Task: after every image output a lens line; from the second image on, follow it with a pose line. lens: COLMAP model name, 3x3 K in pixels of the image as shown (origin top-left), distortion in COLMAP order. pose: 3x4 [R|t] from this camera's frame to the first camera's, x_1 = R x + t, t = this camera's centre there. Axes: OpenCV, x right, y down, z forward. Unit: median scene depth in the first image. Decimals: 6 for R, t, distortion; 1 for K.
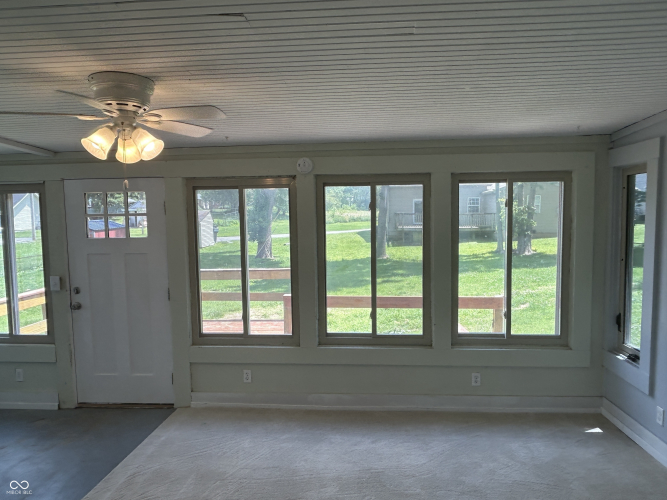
lens RADIAL K [[503.9, 0, 334.8], [0, 503.9, 255.5], [0, 0, 1]] dist [-0.000467, -0.016081]
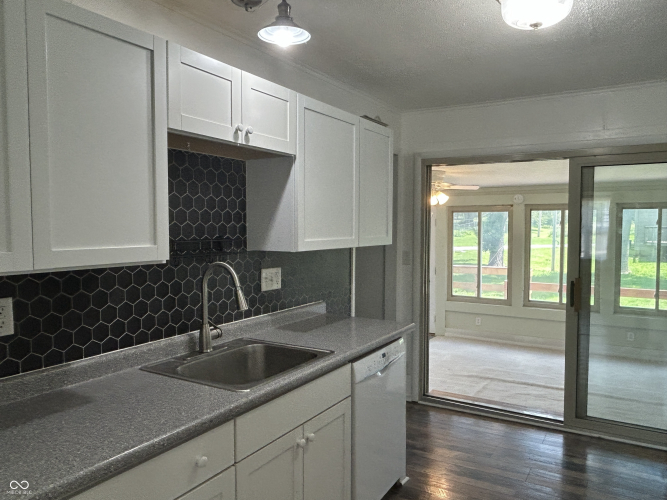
lens RADIAL K [[503.9, 0, 330.5], [0, 503.9, 246.4], [0, 0, 1]] dist [-0.000467, -0.016081]
pose [[0.895396, 0.034412, -0.443939, 0.127320], [-0.051737, 0.998297, -0.026966, 0.057883], [0.442255, 0.047113, 0.895651, -0.766625]]
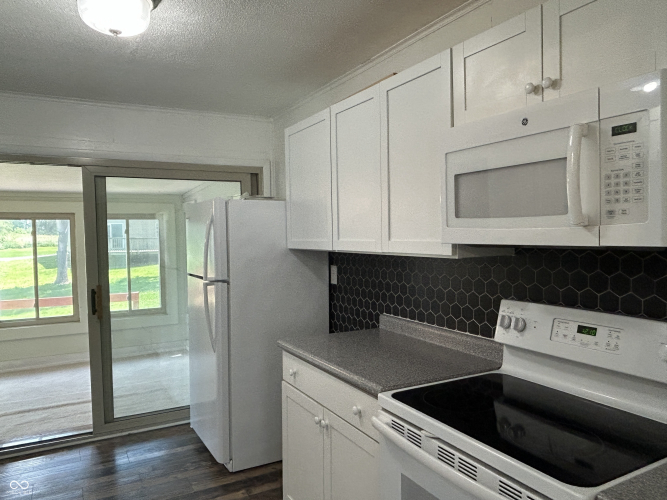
lens RADIAL K [[503.9, 0, 343.6], [0, 503.9, 261.8], [0, 0, 1]] dist [-0.000467, -0.016081]
pose [[0.828778, -0.034536, 0.558511, 0.002352], [0.053266, 0.998430, -0.017303, 0.060982], [-0.557037, 0.044091, 0.829317, -0.766089]]
